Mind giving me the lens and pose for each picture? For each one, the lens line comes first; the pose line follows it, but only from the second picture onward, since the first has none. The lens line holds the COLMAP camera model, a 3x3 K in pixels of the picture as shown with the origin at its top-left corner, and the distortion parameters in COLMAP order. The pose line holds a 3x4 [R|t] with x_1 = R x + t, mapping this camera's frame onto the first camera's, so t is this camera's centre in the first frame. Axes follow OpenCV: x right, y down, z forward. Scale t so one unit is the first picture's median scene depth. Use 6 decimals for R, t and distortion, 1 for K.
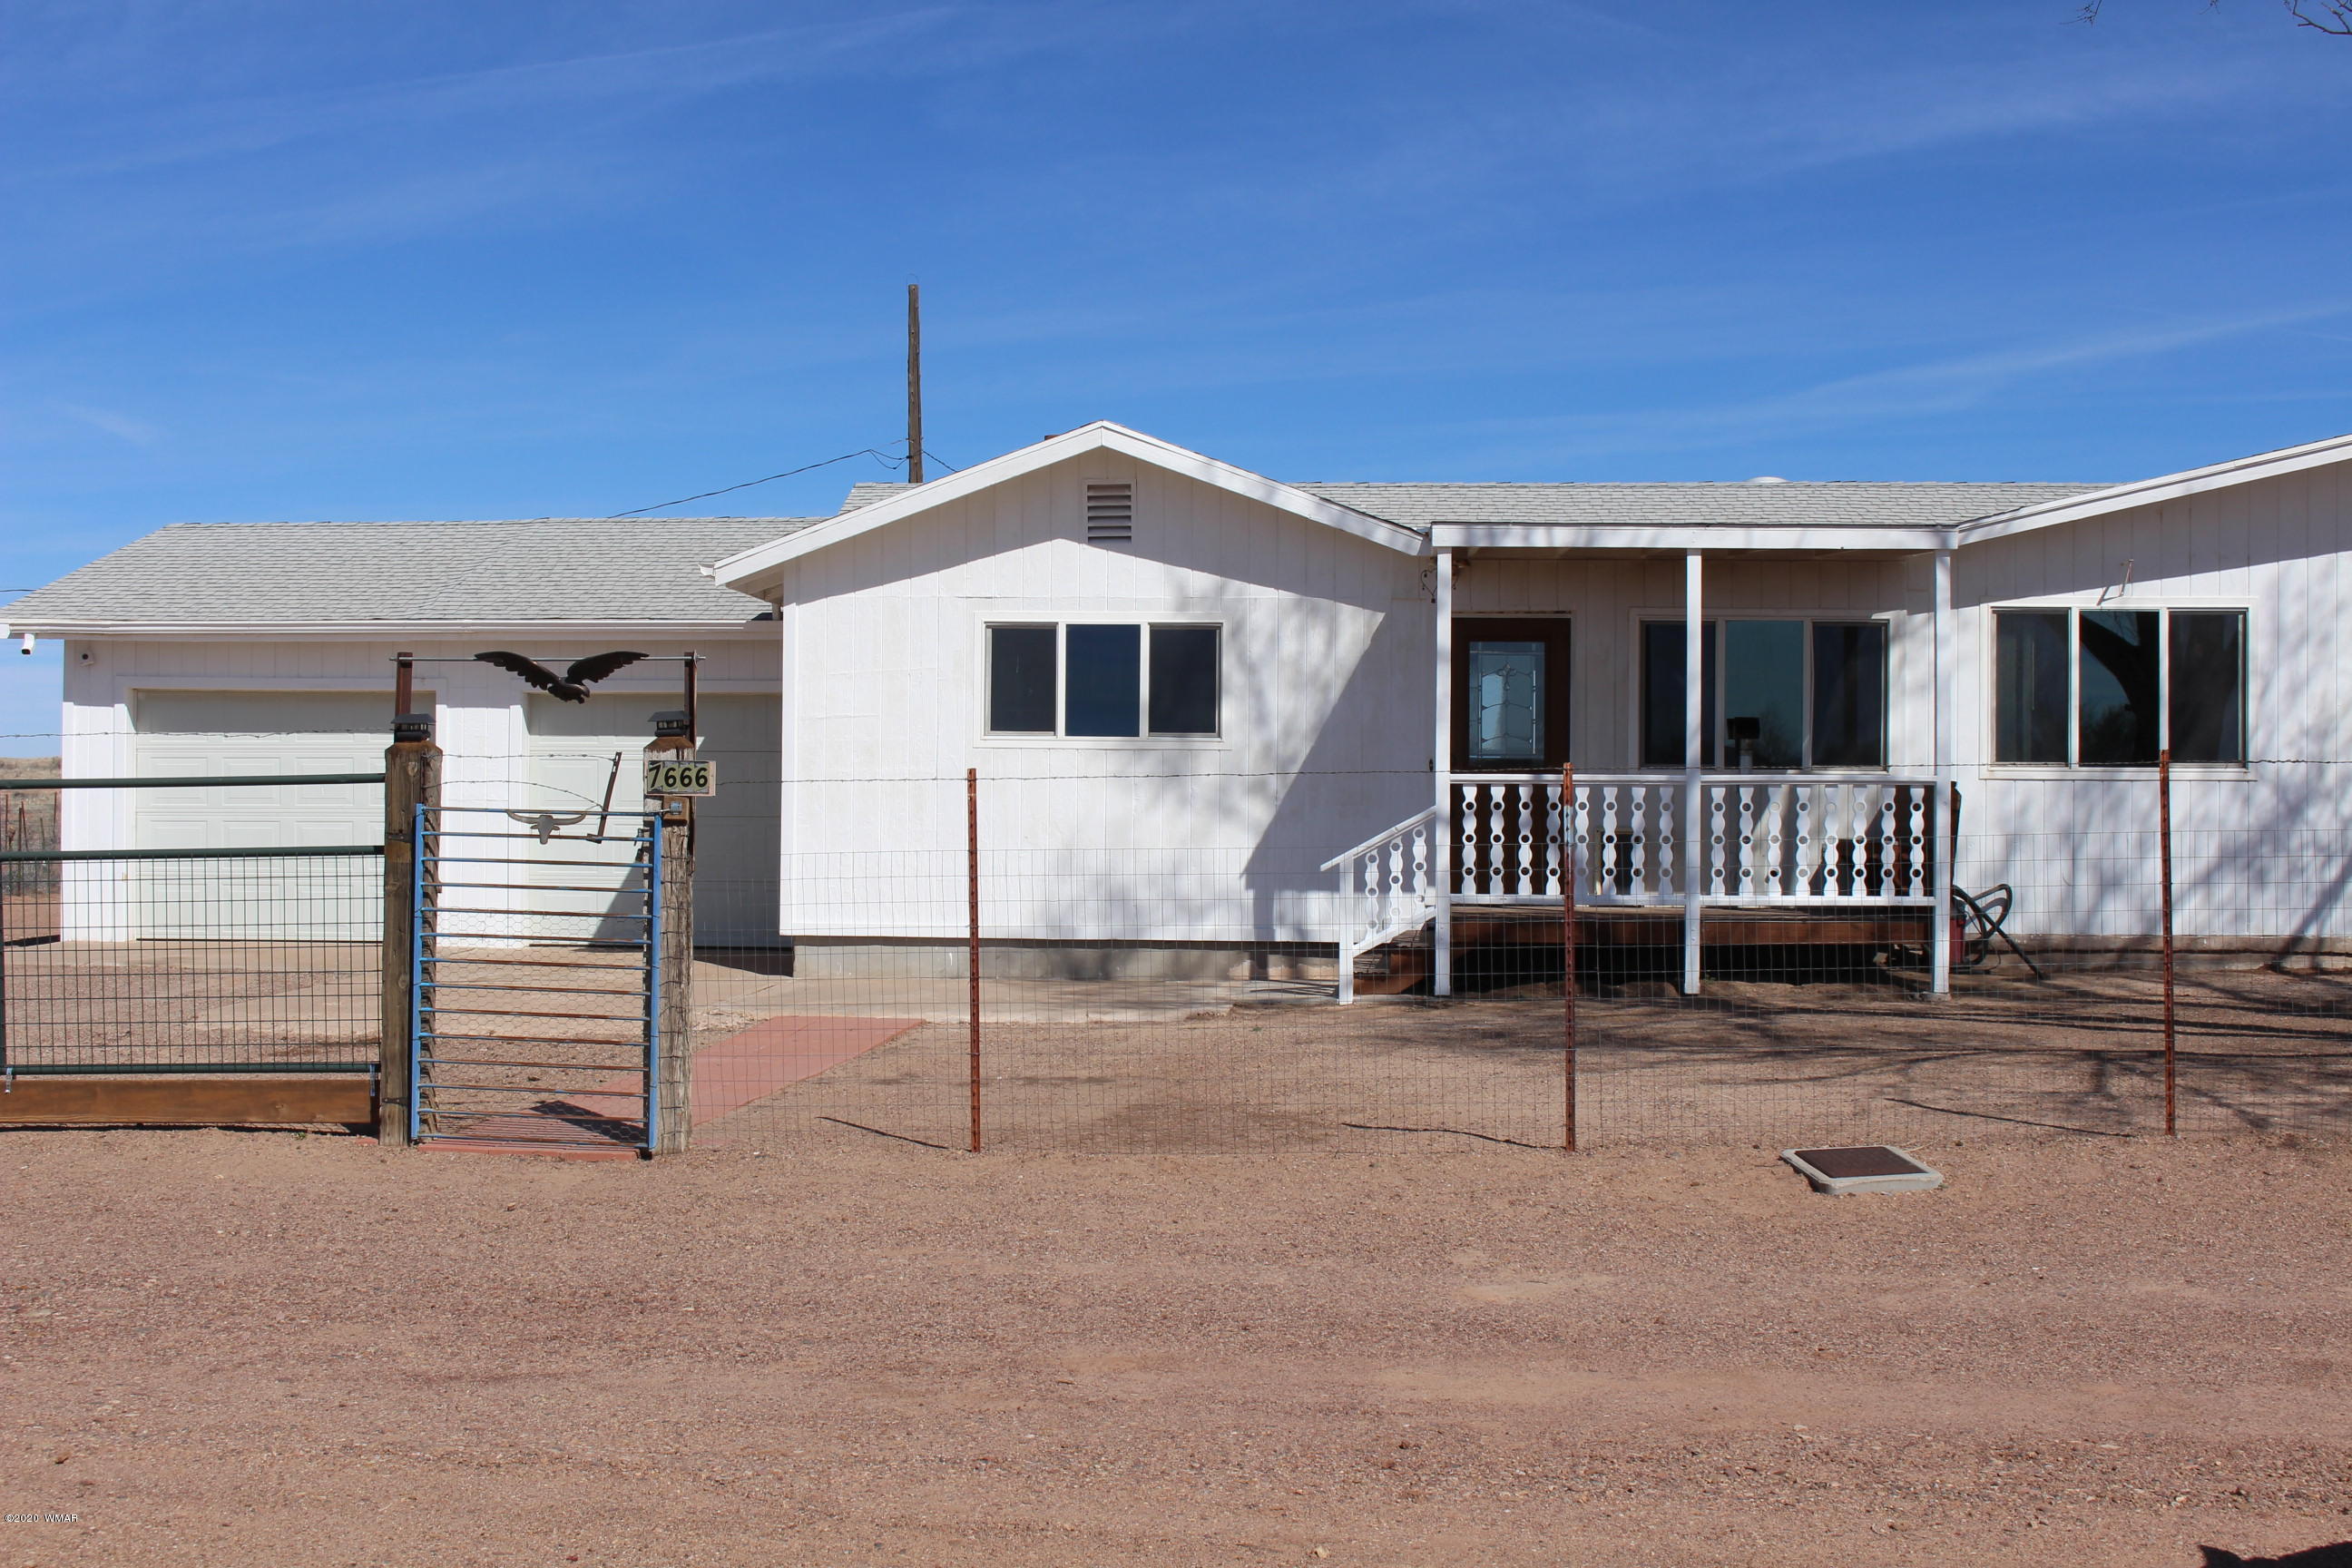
lens RADIAL K [[2775.2, 0, 1172.7], [0, 2775.2, 800.1], [0, 0, 1]] dist [-0.110503, 0.136410]
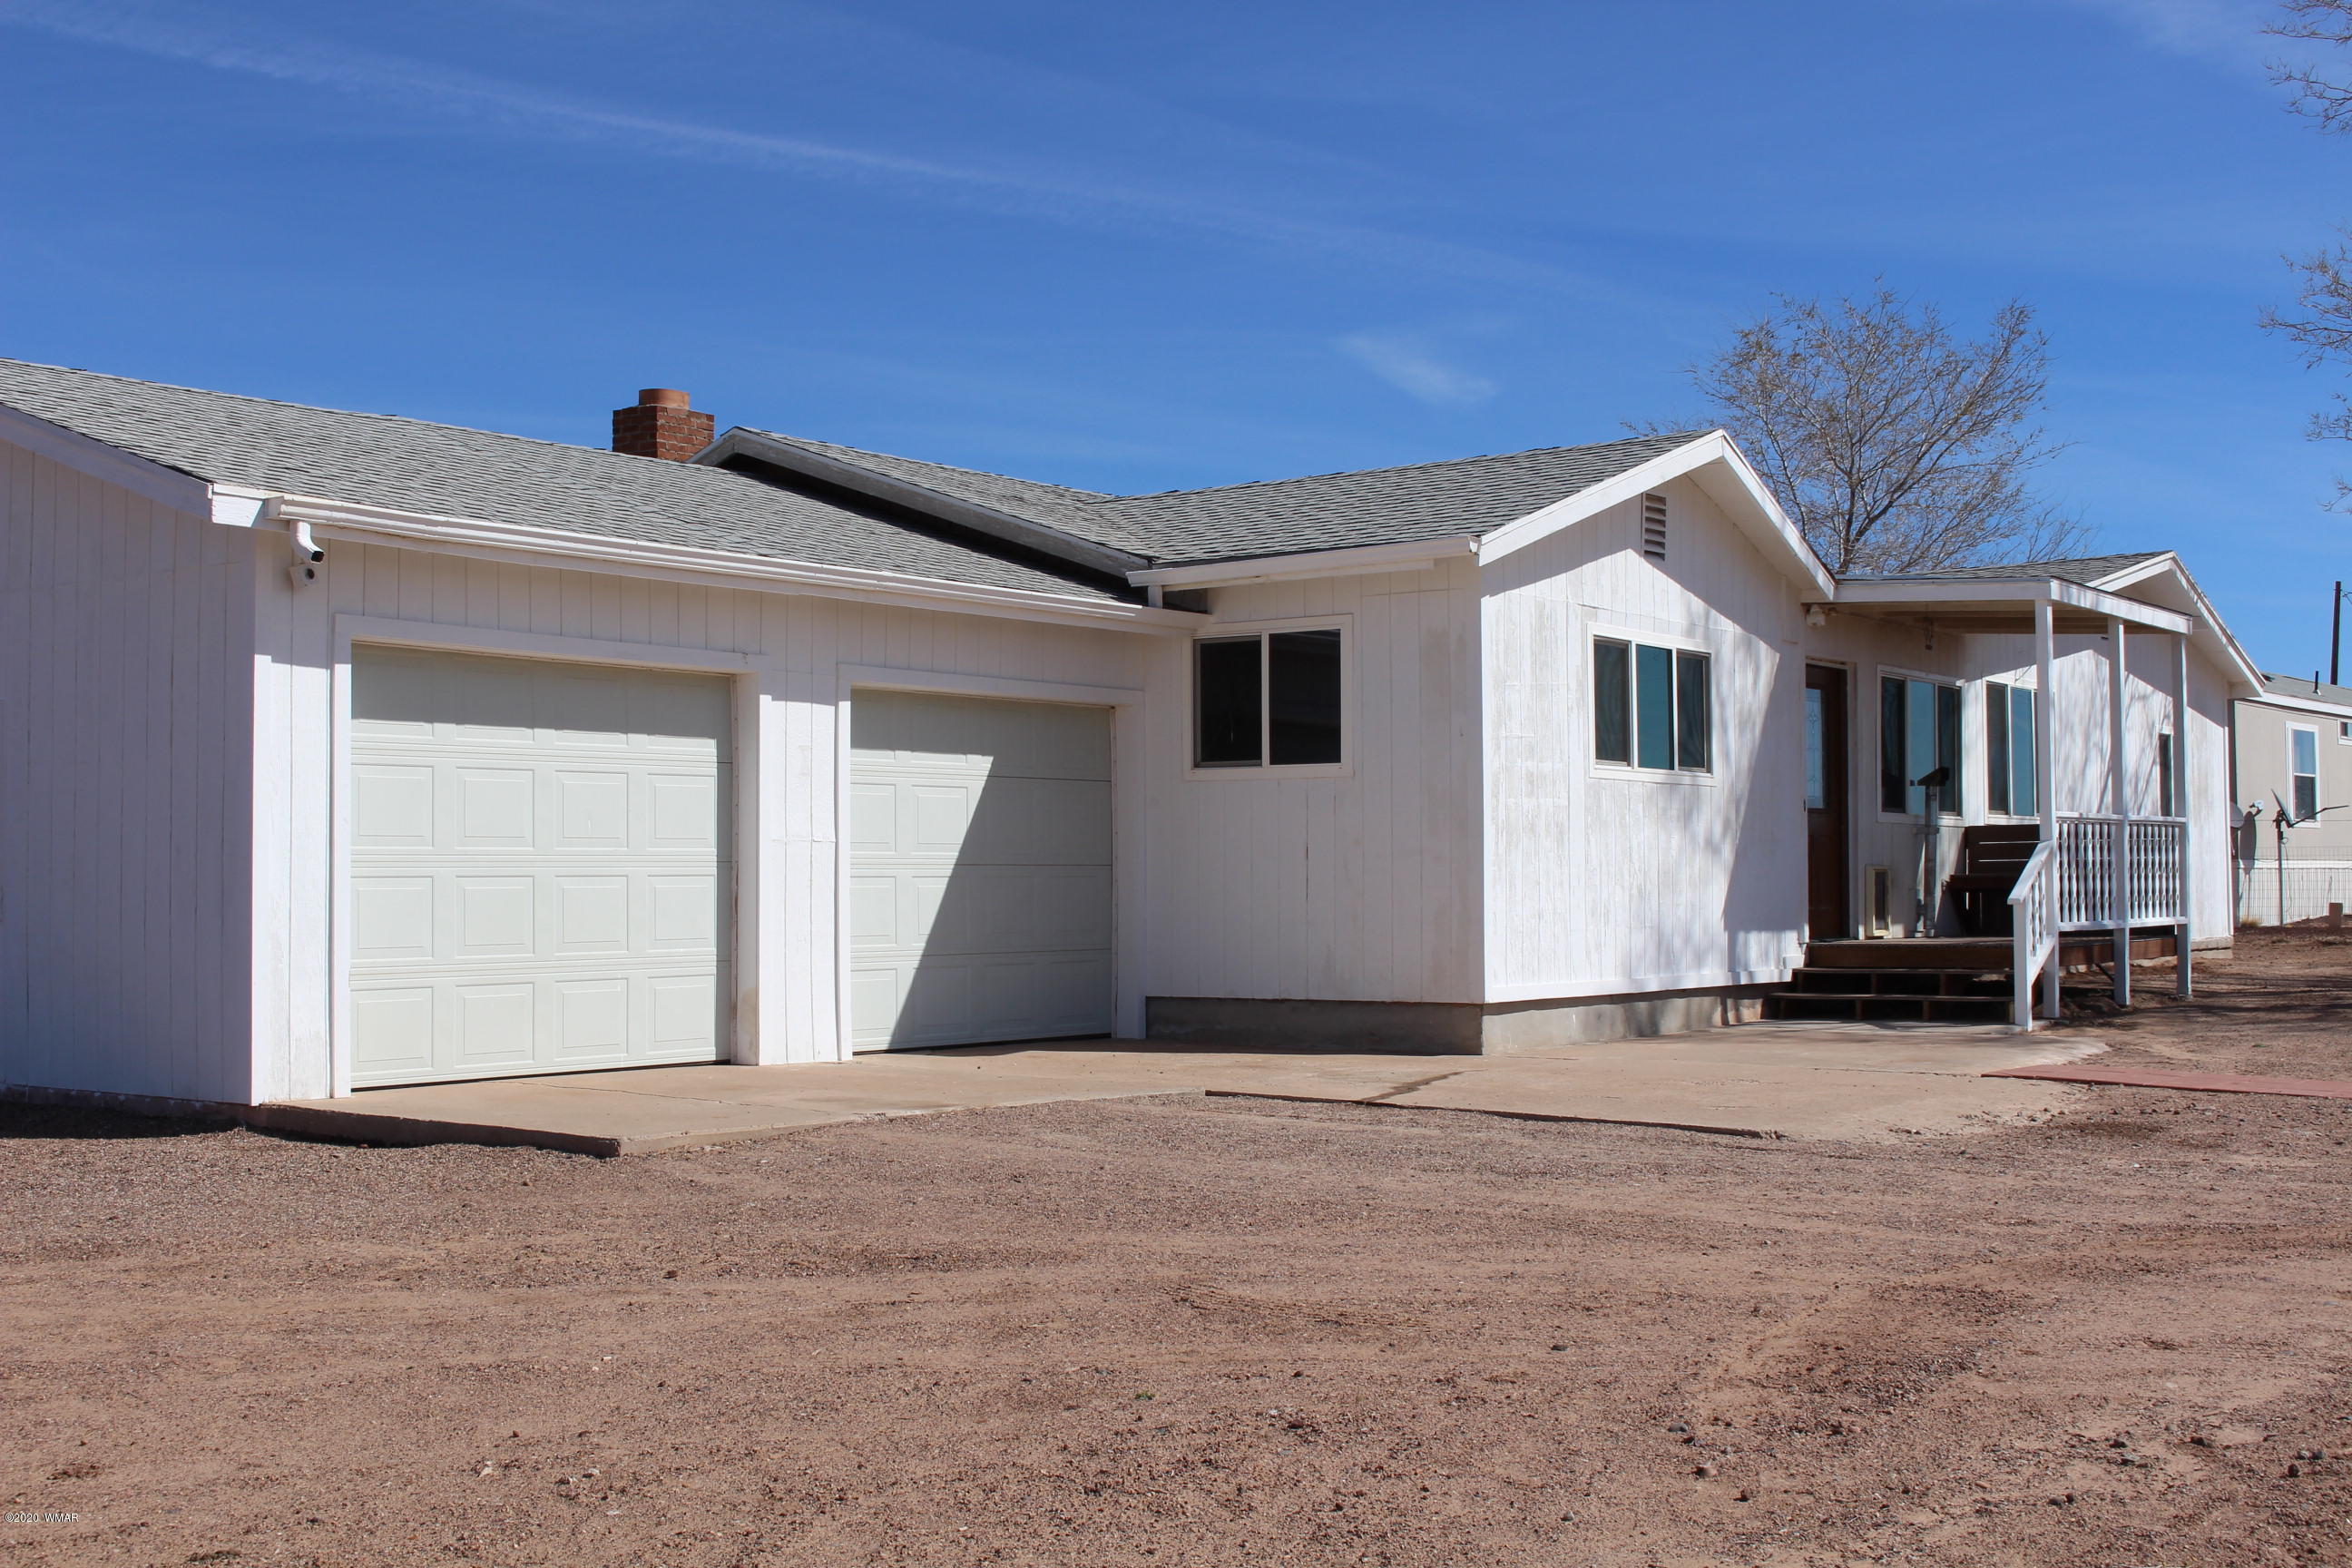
lens RADIAL K [[2775.2, 0, 1172.7], [0, 2775.2, 800.1], [0, 0, 1]] dist [-0.110503, 0.136410]
pose [[0.544243, 0.019215, 0.838708, -0.900179], [0.008232, 0.999567, -0.028243, 0.012431], [-0.838887, 0.022275, 0.543849, 0.652529]]
